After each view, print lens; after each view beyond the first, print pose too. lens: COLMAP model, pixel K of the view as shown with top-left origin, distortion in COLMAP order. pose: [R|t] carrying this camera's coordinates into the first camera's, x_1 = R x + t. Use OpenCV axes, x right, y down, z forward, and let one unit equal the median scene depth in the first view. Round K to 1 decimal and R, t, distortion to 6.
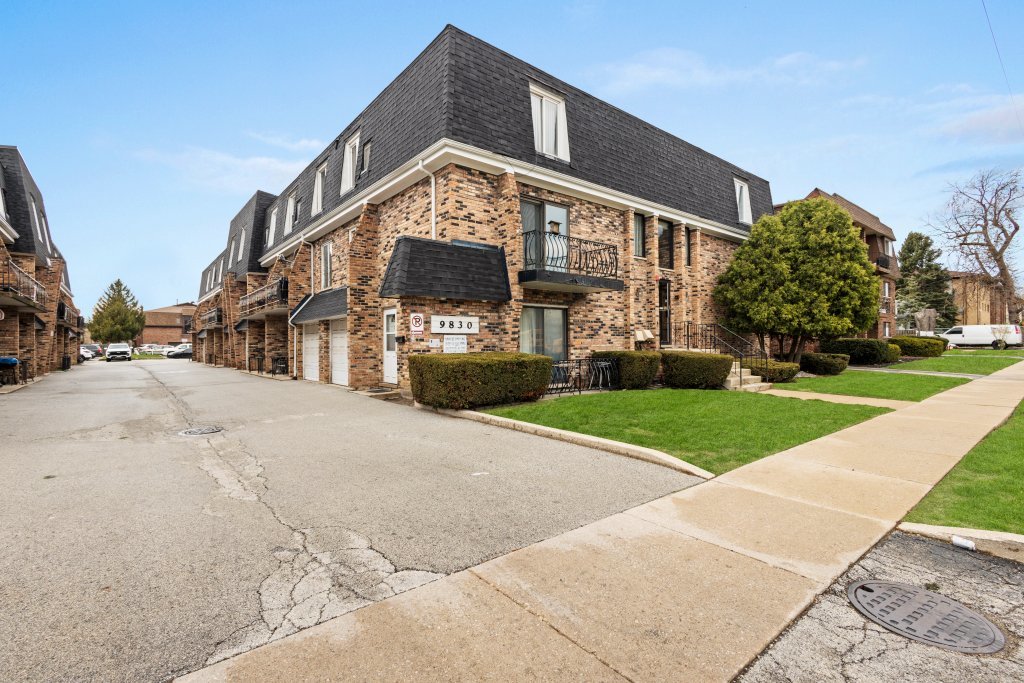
lens RADIAL K [[470.7, 0, 509.1], [0, 470.7, 345.2], [0, 0, 1]] dist [0.003836, -0.000226]
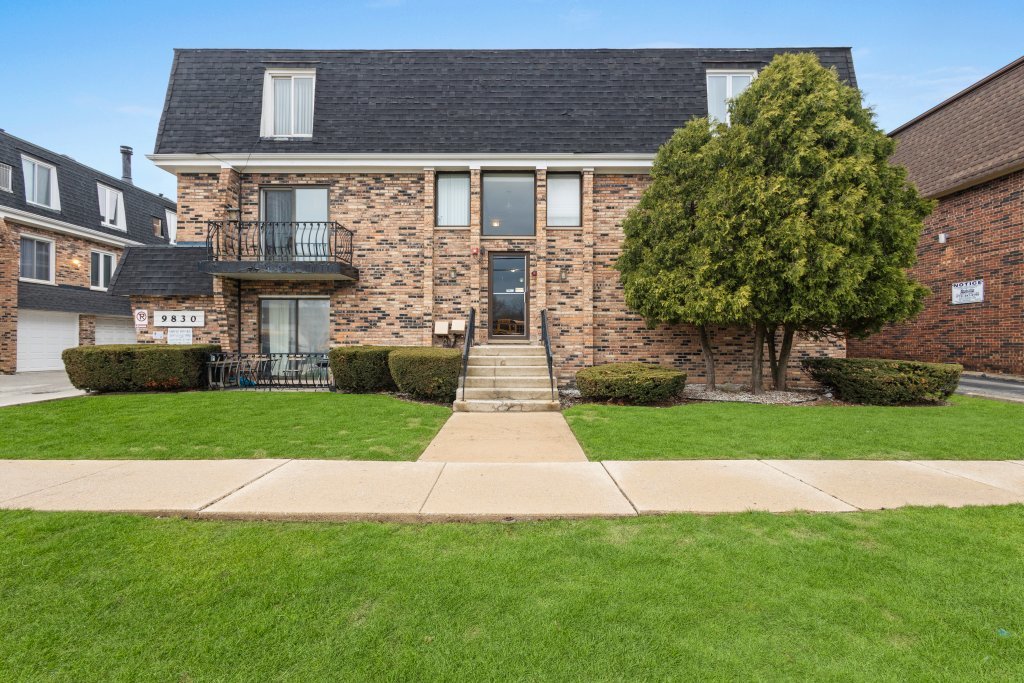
lens RADIAL K [[470.7, 0, 509.1], [0, 470.7, 345.2], [0, 0, 1]] dist [0.003836, -0.000226]
pose [[0.772403, 0.010349, -0.635049, 1.137101], [-0.009296, 0.999944, 0.004990, 0.005743], [0.635065, 0.002049, 0.772456, 0.609023]]
